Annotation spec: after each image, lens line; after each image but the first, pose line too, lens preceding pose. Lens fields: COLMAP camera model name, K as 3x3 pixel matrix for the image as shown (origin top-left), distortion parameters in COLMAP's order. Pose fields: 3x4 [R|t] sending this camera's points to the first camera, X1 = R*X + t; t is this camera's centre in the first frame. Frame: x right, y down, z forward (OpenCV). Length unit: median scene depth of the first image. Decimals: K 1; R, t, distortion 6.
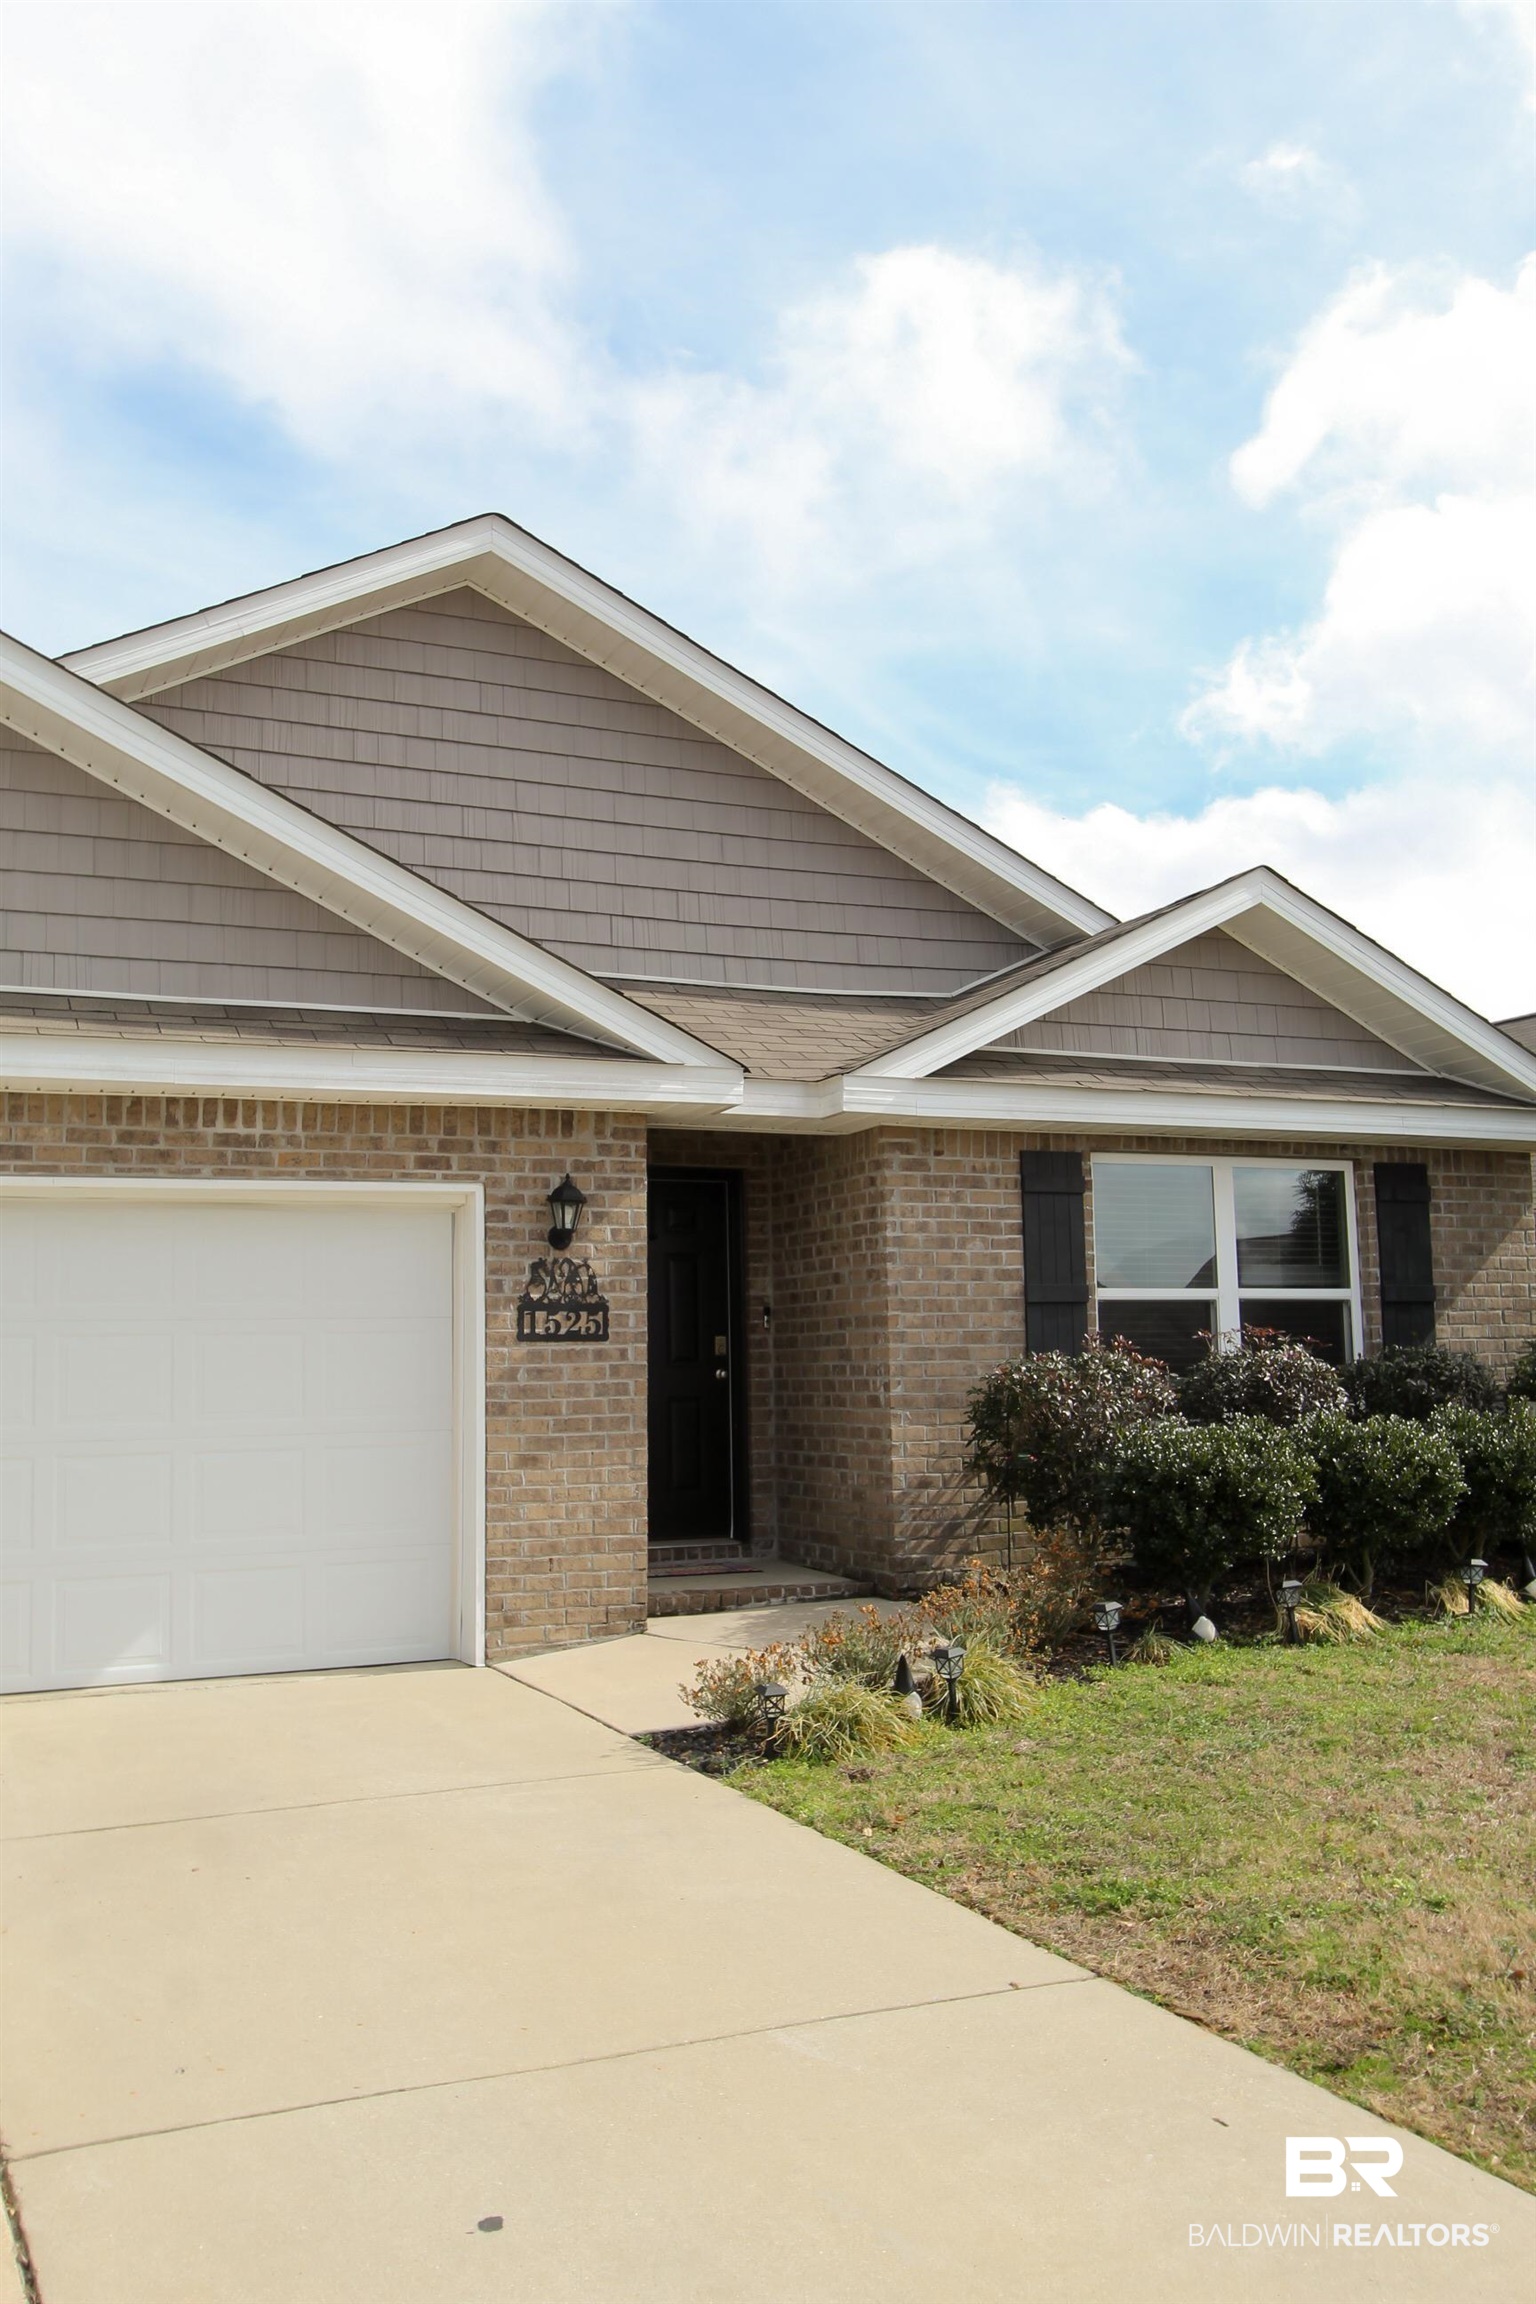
lens RADIAL K [[2041.3, 0, 765.0], [0, 2041.3, 1159.5], [0, 0, 1]] dist [-0.005185, 0.043372]
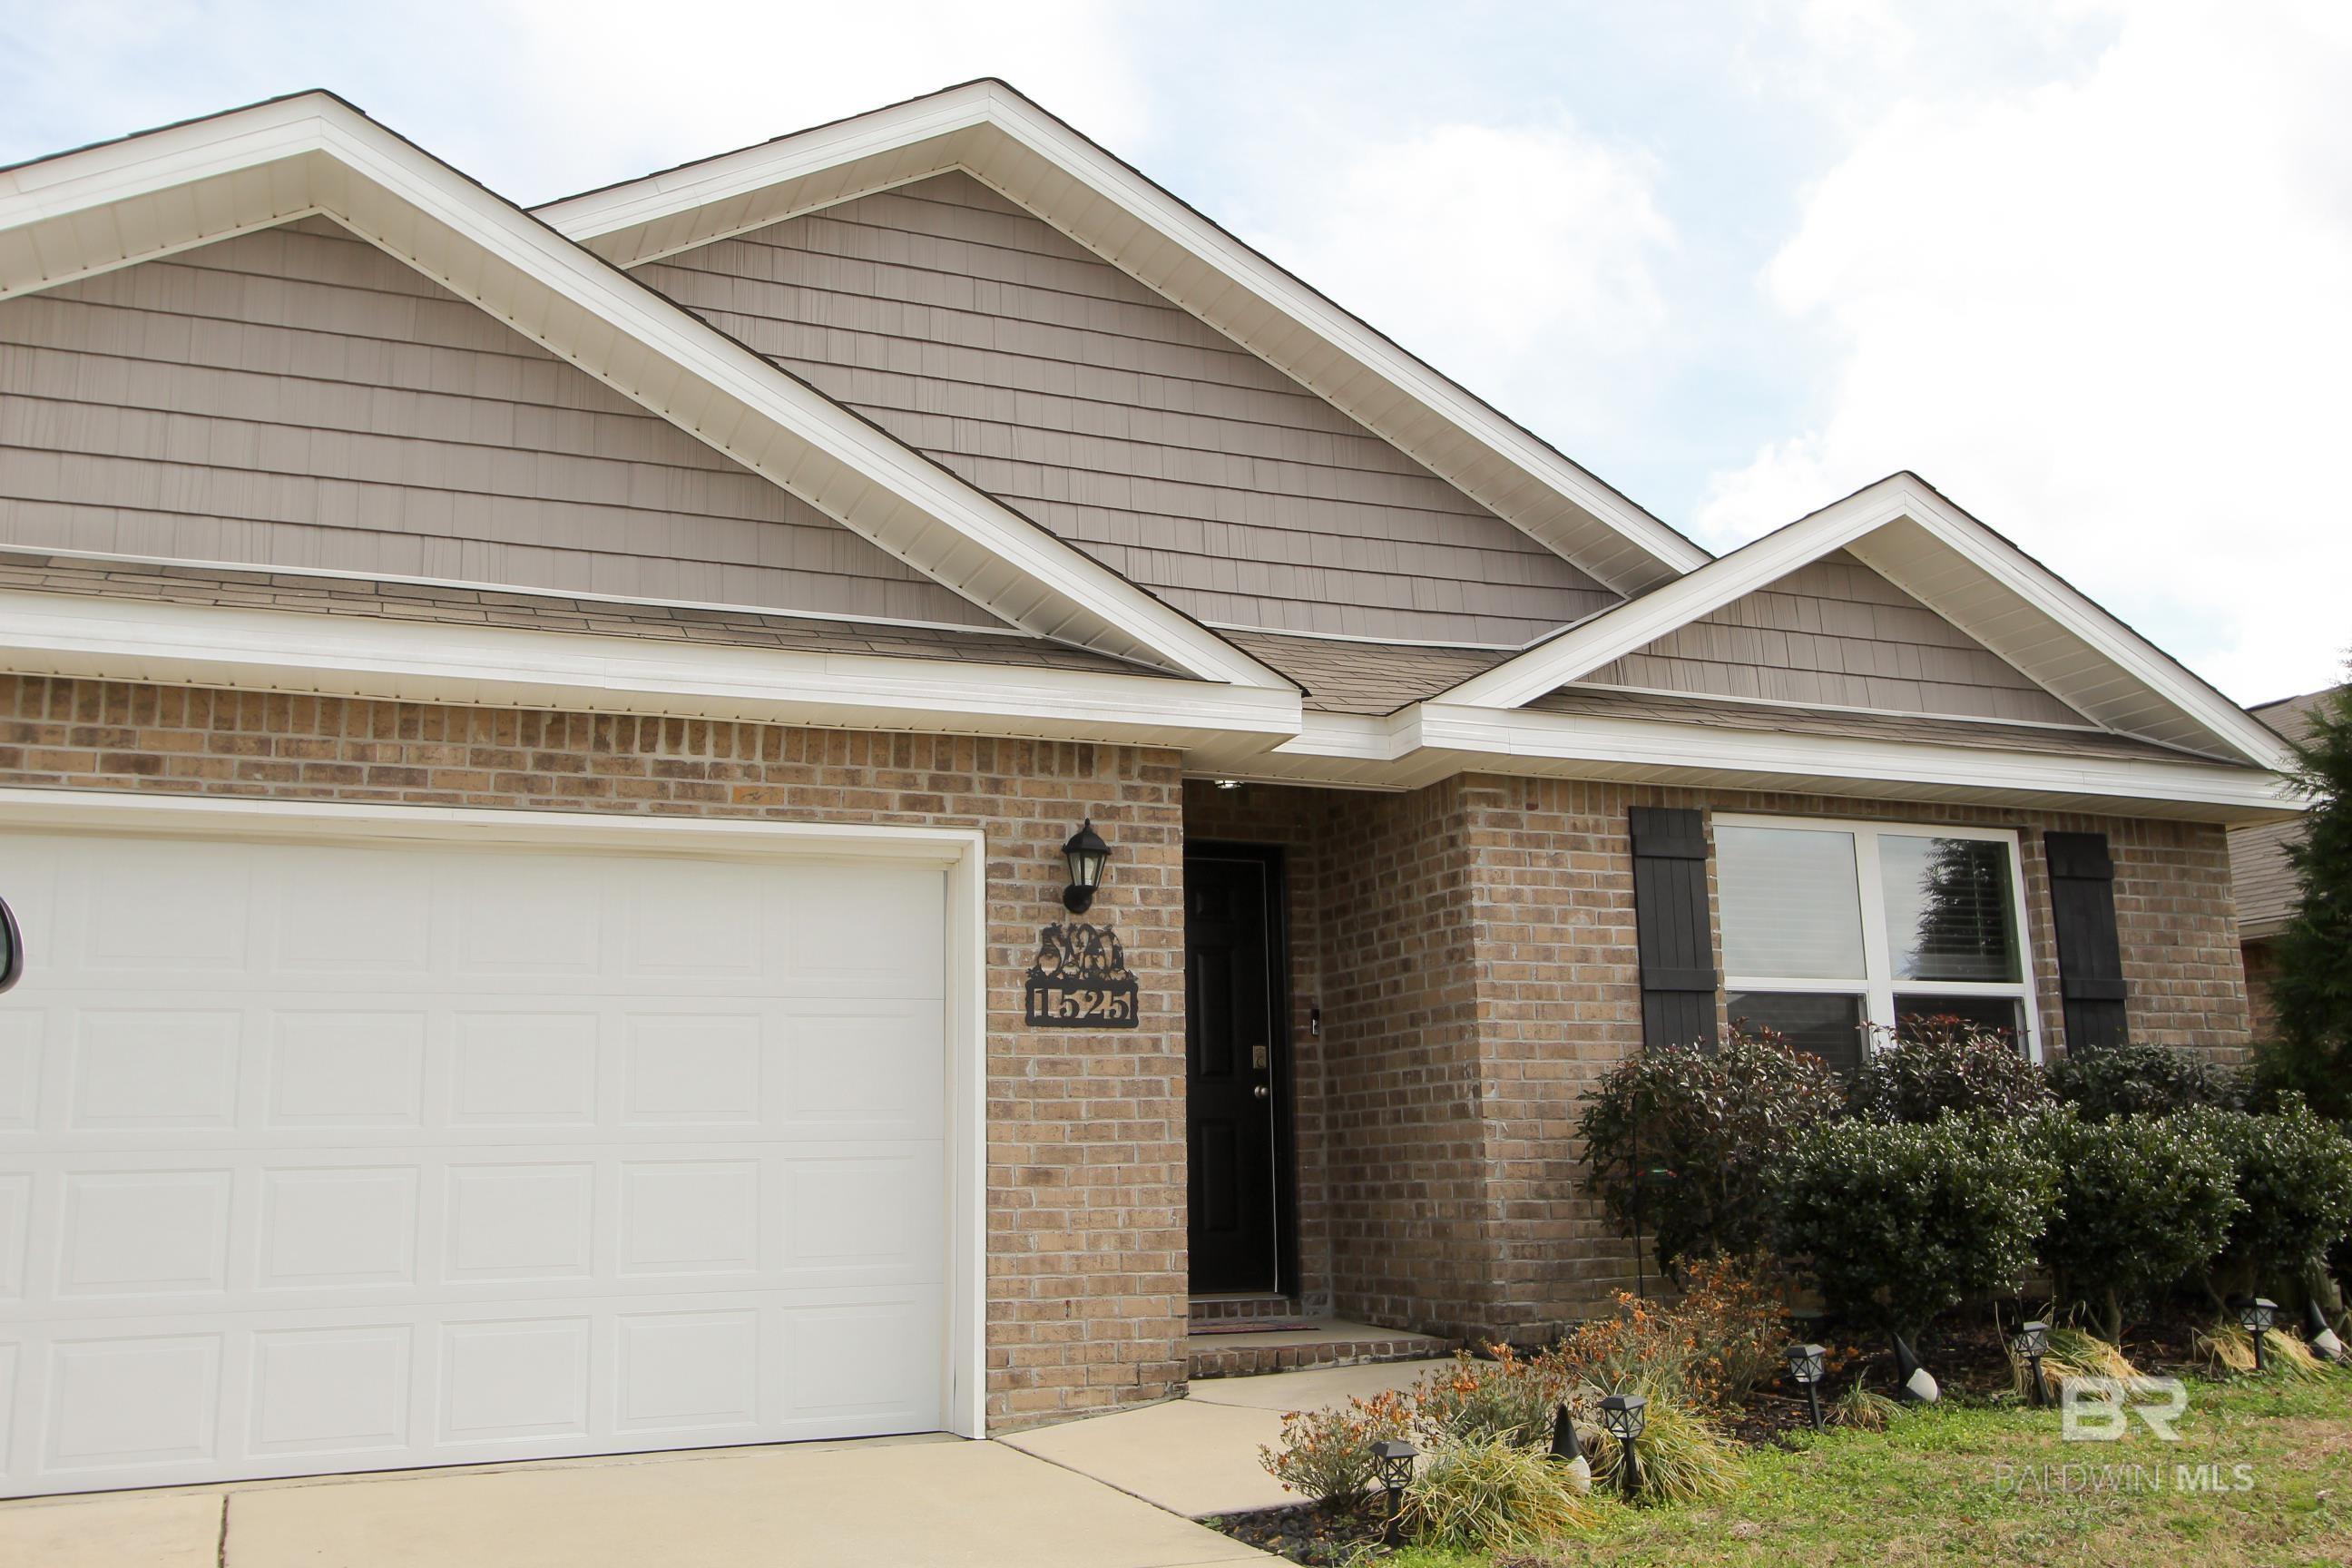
lens RADIAL K [[2083.9, 0, 1180.8], [0, 2083.9, 773.9], [0, 0, 1]] dist [-0.005185, 0.043372]
pose [[0.999725, -0.007853, -0.022091, -0.041055], [0.005783, 0.995722, -0.092218, 0.065513], [0.022720, 0.092065, 0.995494, 0.174714]]
